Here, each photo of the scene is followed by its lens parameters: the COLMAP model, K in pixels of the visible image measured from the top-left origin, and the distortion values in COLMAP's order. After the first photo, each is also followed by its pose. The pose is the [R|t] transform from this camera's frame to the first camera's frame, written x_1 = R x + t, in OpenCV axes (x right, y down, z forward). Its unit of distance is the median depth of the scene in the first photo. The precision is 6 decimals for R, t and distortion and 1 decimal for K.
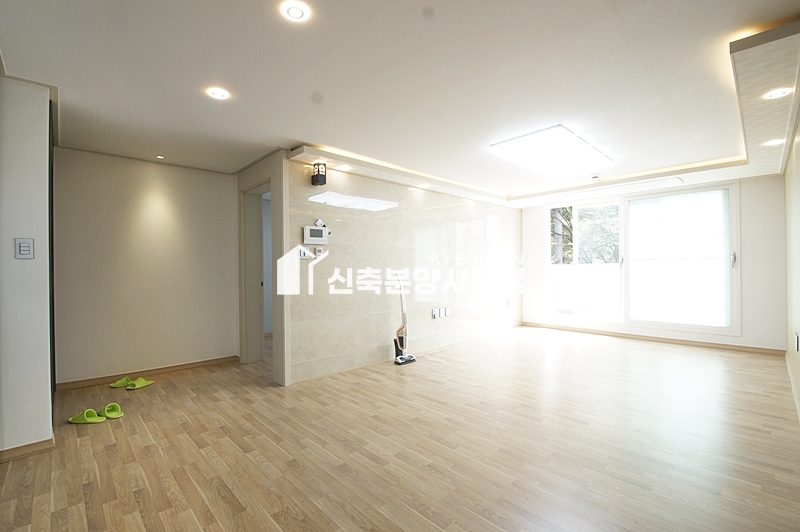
lens RADIAL K [[350.0, 0, 396.5], [0, 350.0, 266.9], [0, 0, 1]] dist [-0.016529, -0.002475]
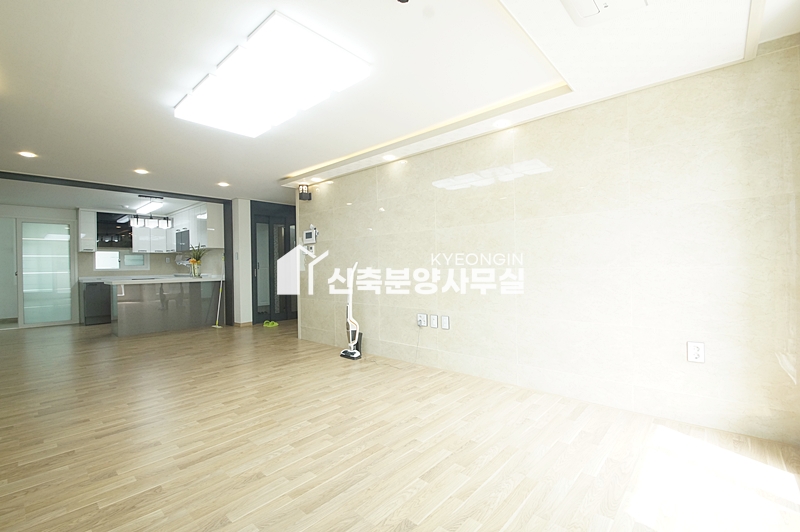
lens RADIAL K [[350.0, 0, 376.0], [0, 350.0, 271.1], [0, 0, 1]] dist [-0.016529, -0.002475]
pose [[0.040518, 0.008603, -0.999142, 1.020895], [0.009982, 0.999910, 0.009015, 0.029518], [0.999129, -0.010338, 0.040428, 1.073803]]
